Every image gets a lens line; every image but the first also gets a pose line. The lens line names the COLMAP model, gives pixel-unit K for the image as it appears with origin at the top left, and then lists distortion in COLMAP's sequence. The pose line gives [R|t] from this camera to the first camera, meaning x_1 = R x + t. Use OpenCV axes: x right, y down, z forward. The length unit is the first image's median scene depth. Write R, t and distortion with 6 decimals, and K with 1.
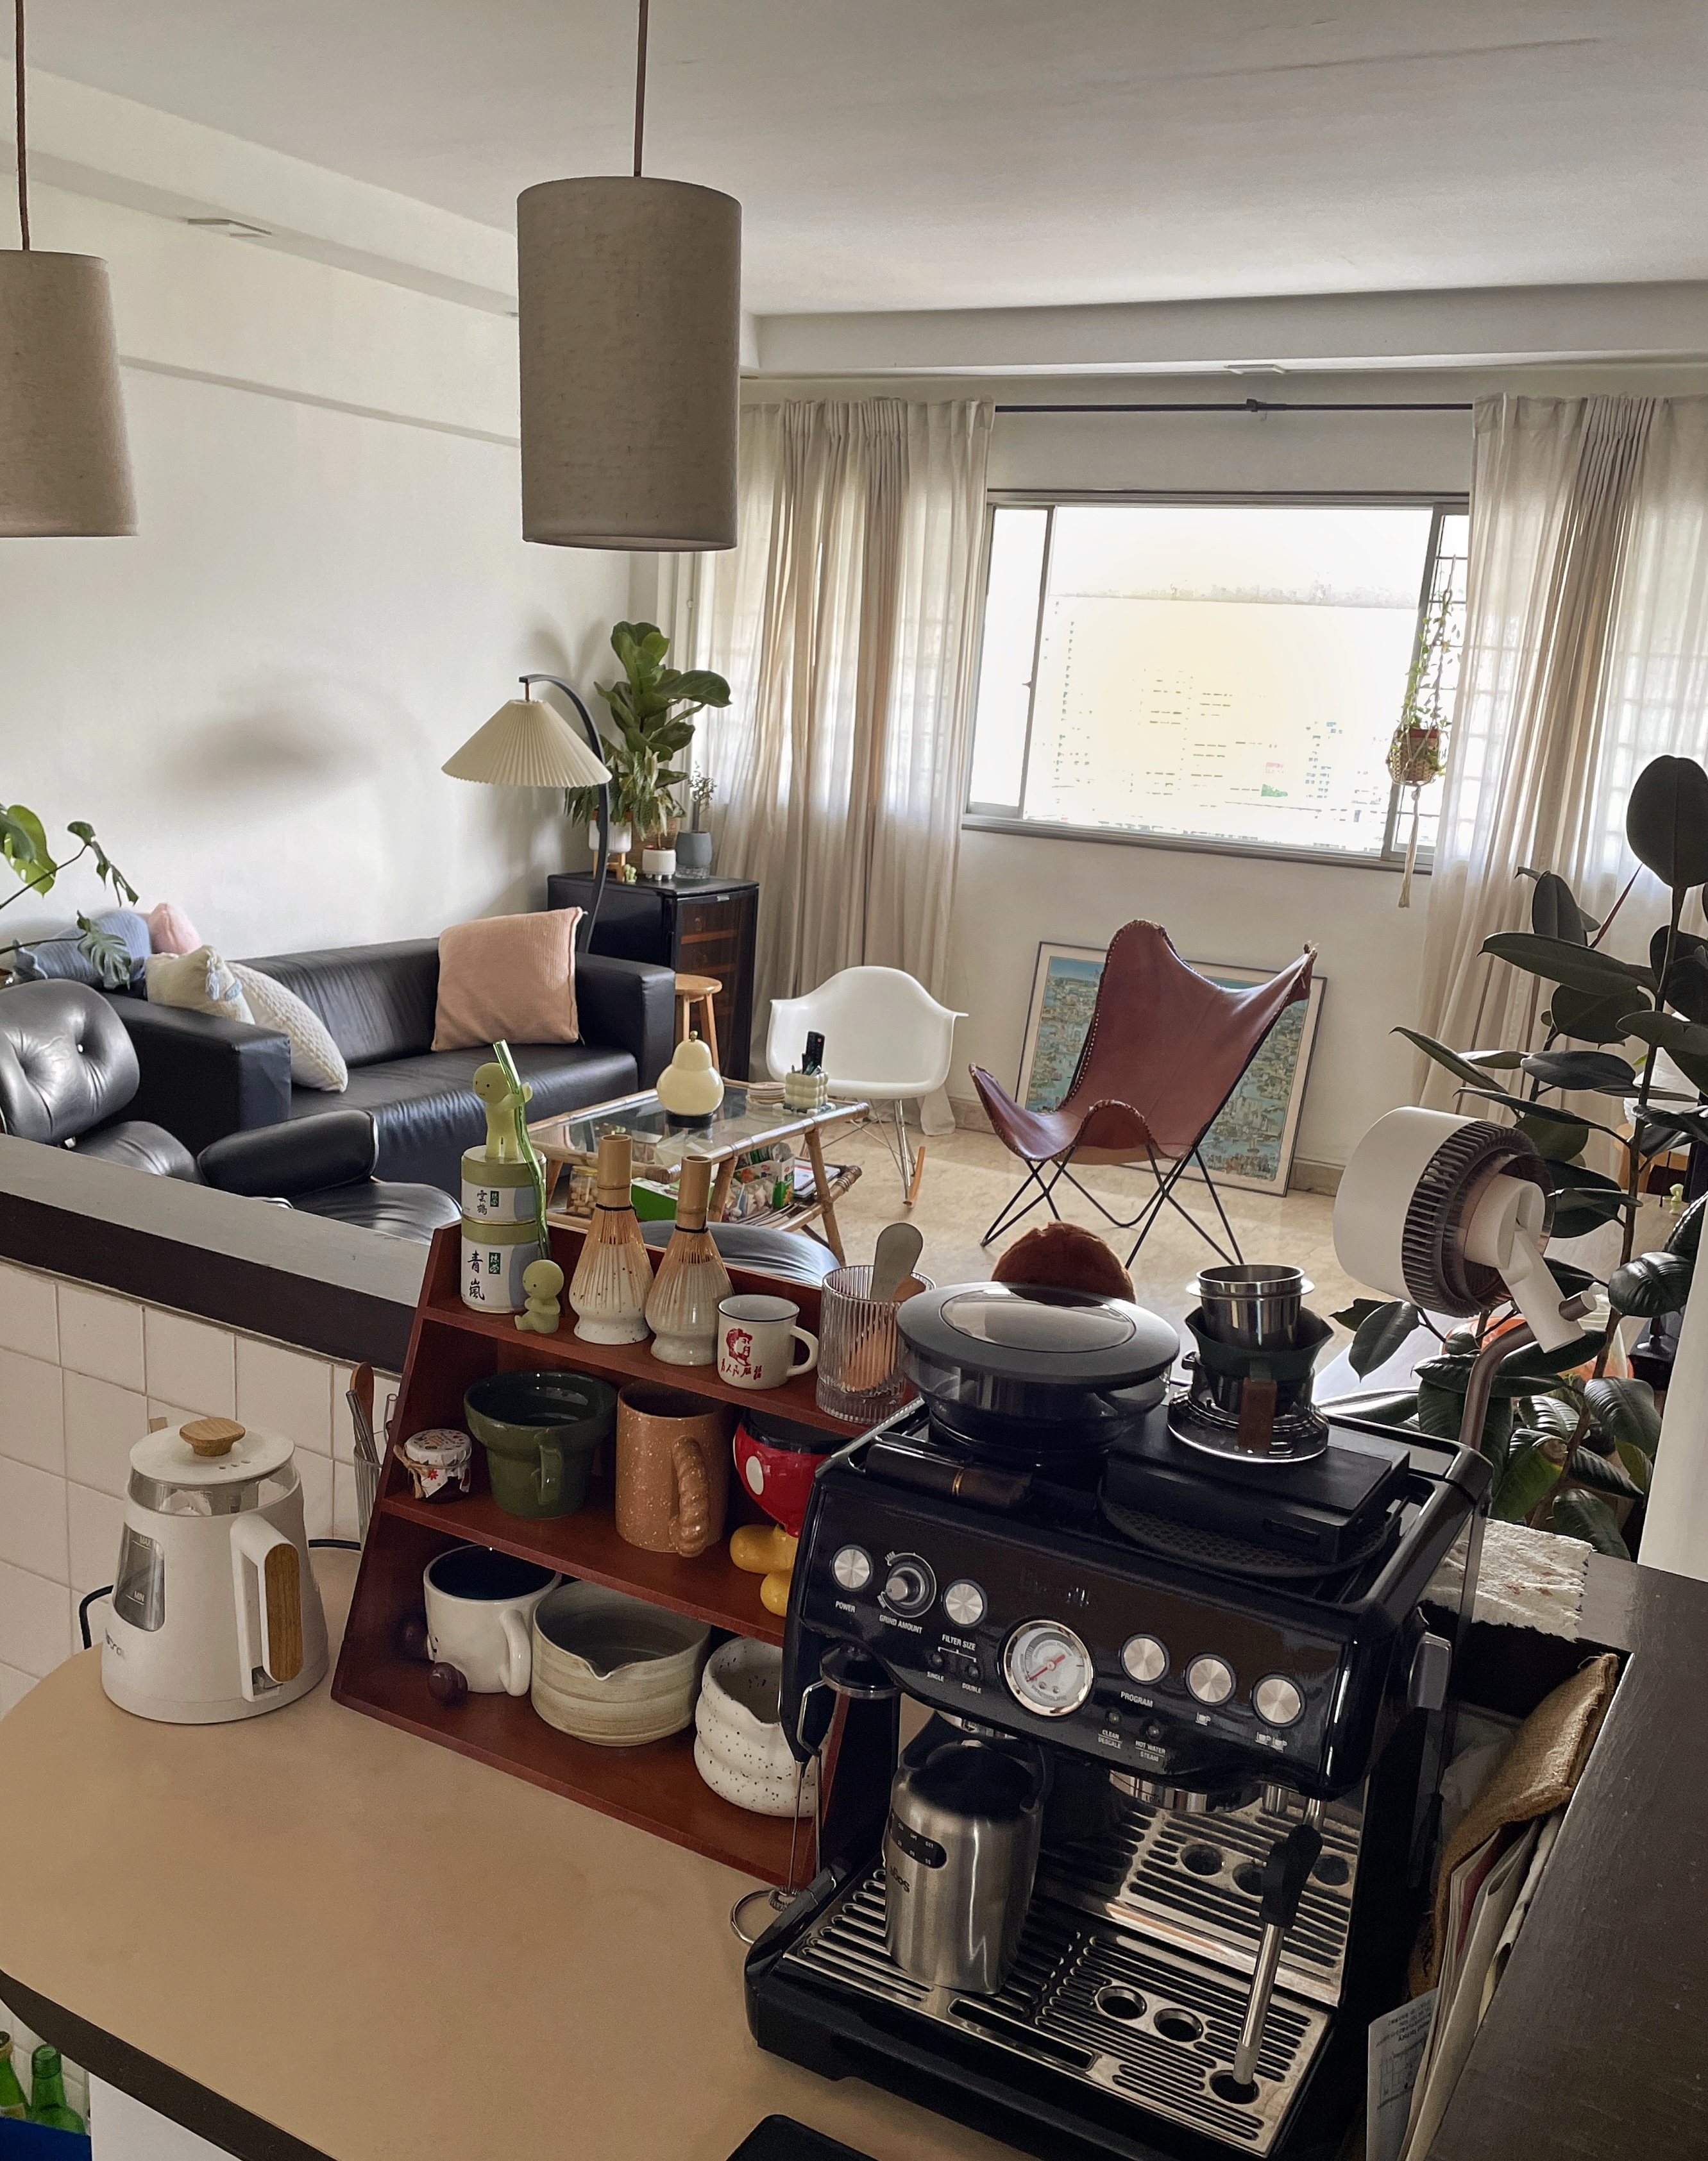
lens RADIAL K [[1867.4, 0, 854.0], [0, 1867.4, 1080.5], [0, 0, 1]] dist [-0.000500, -0.001216]
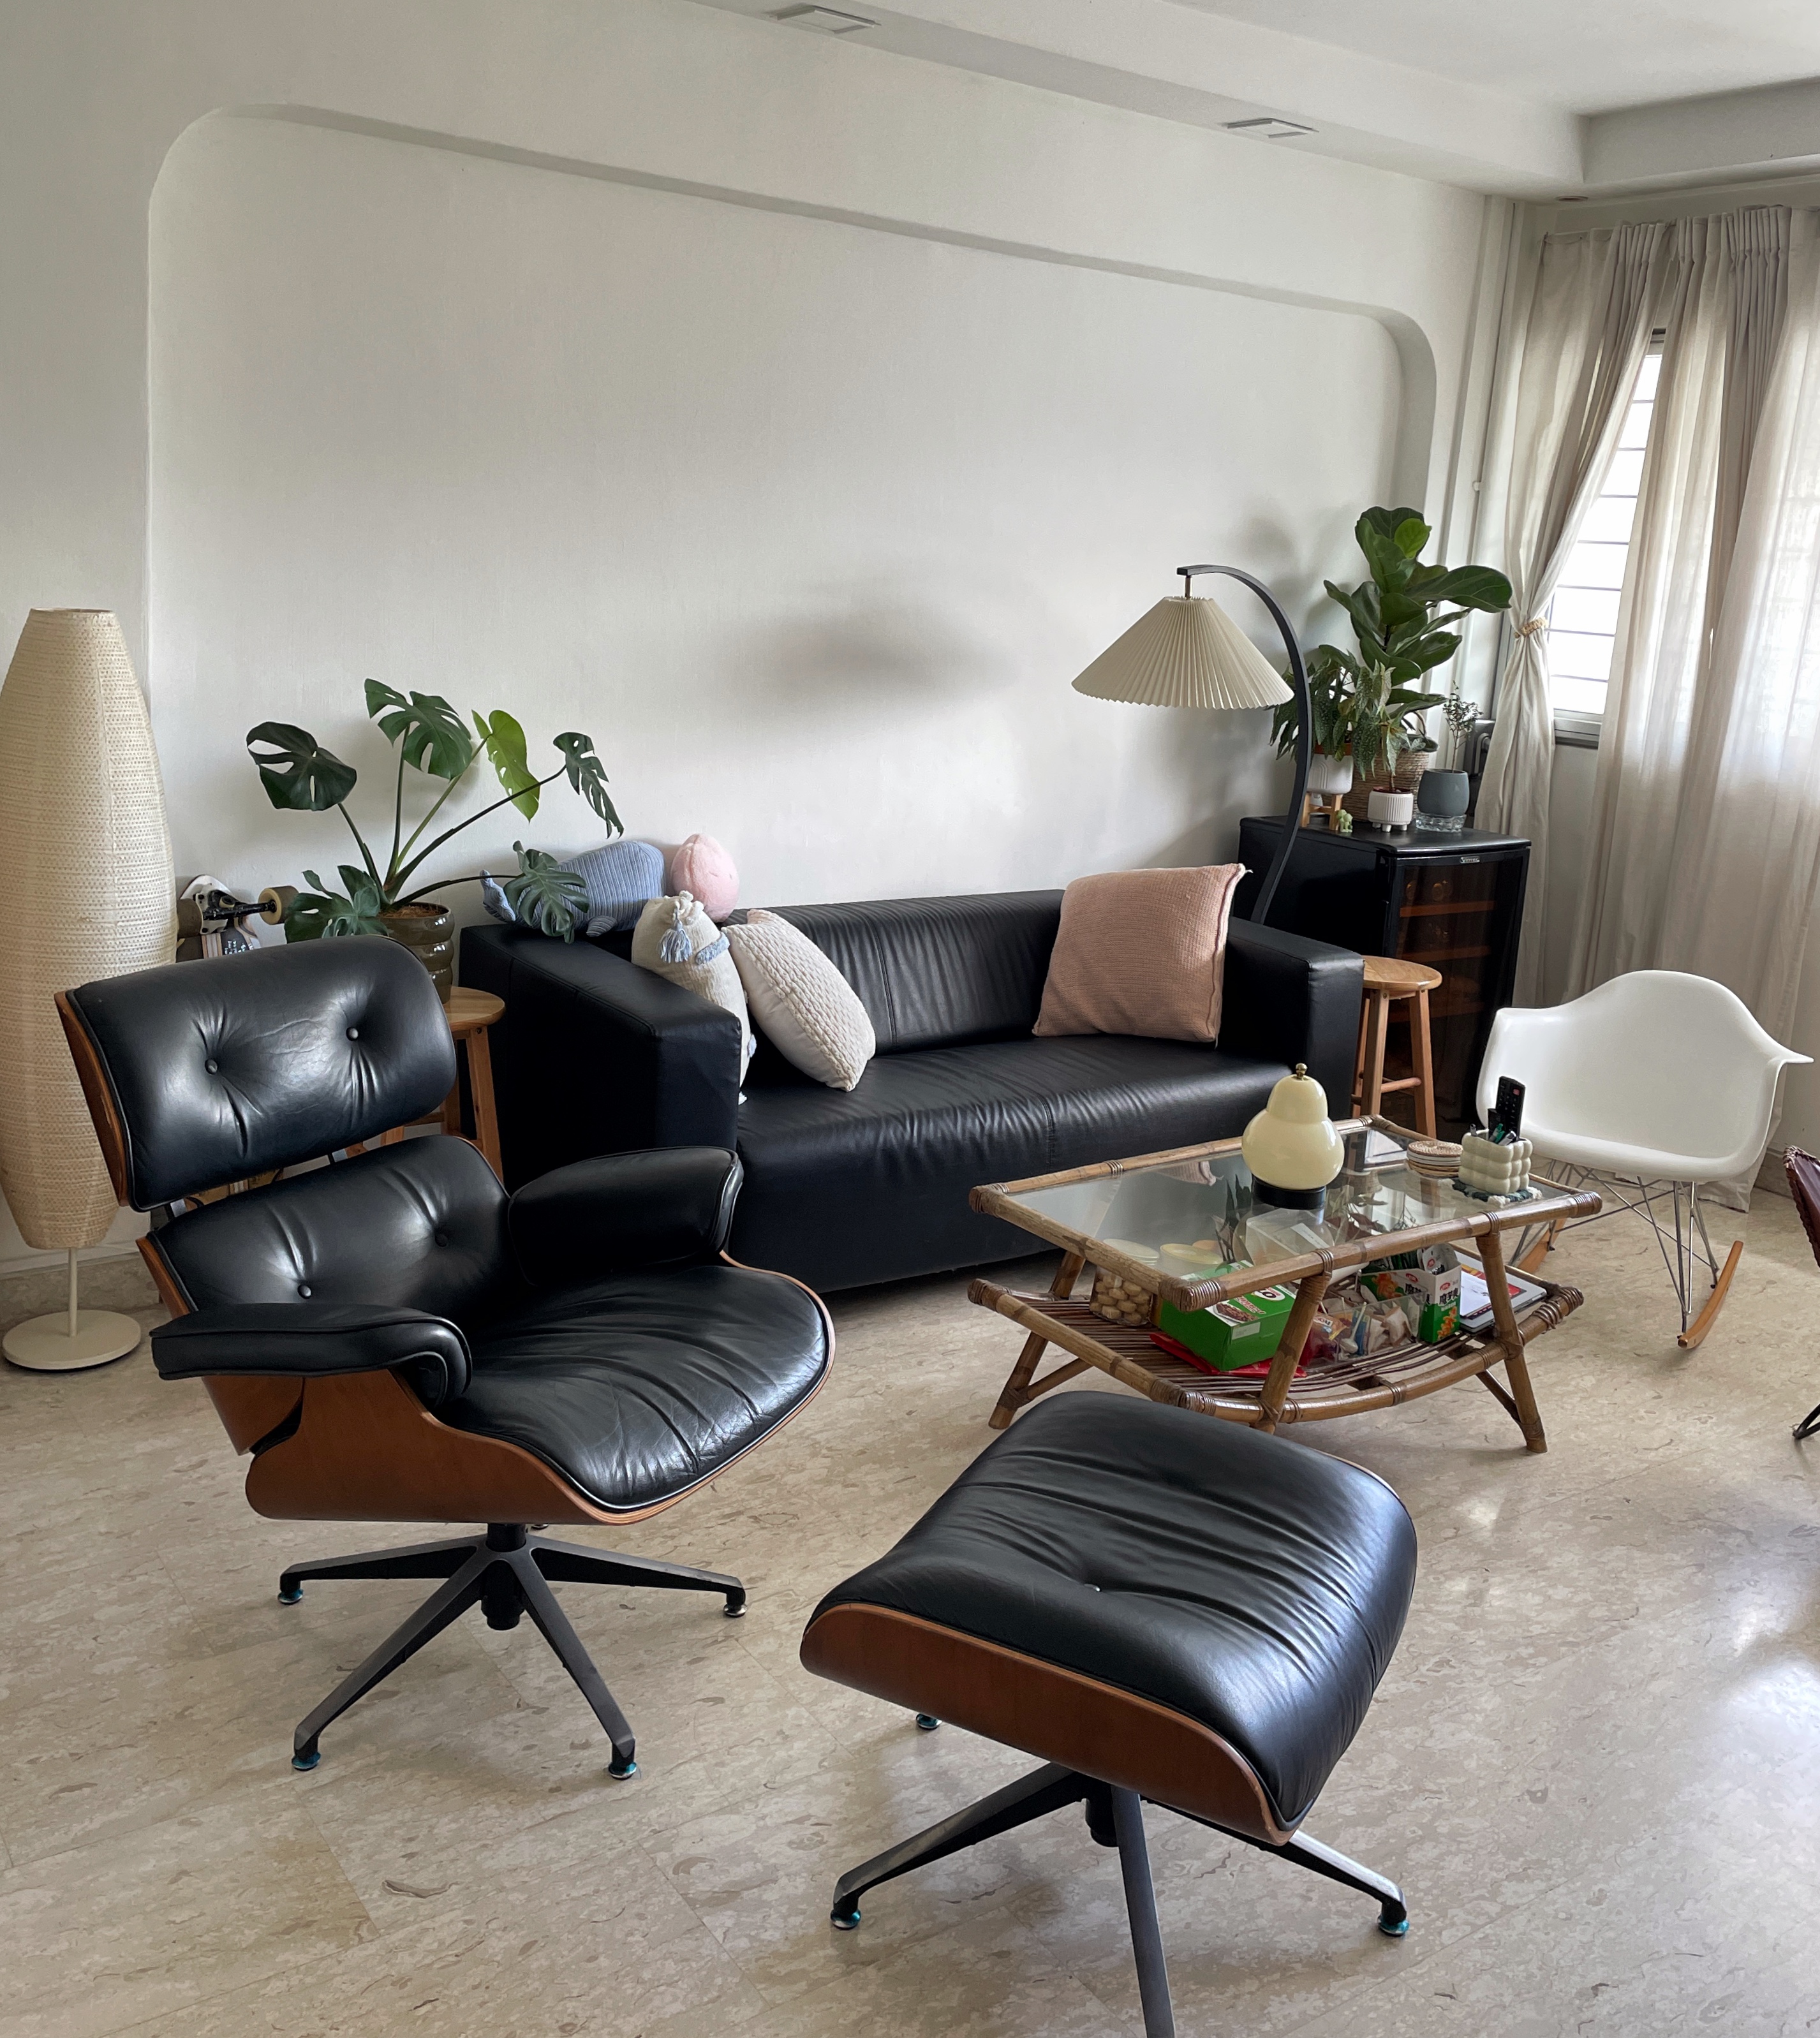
lens RADIAL K [[1843.8, 0, 909.2], [0, 1843.8, 817.3], [0, 0, 1]] dist [0.065197, -0.005396]
pose [[0.897229, 0.050900, -0.438622, 0.064263], [-0.093821, 0.992628, -0.076727, -0.042046], [0.431483, 0.109994, 0.895390, 0.268216]]
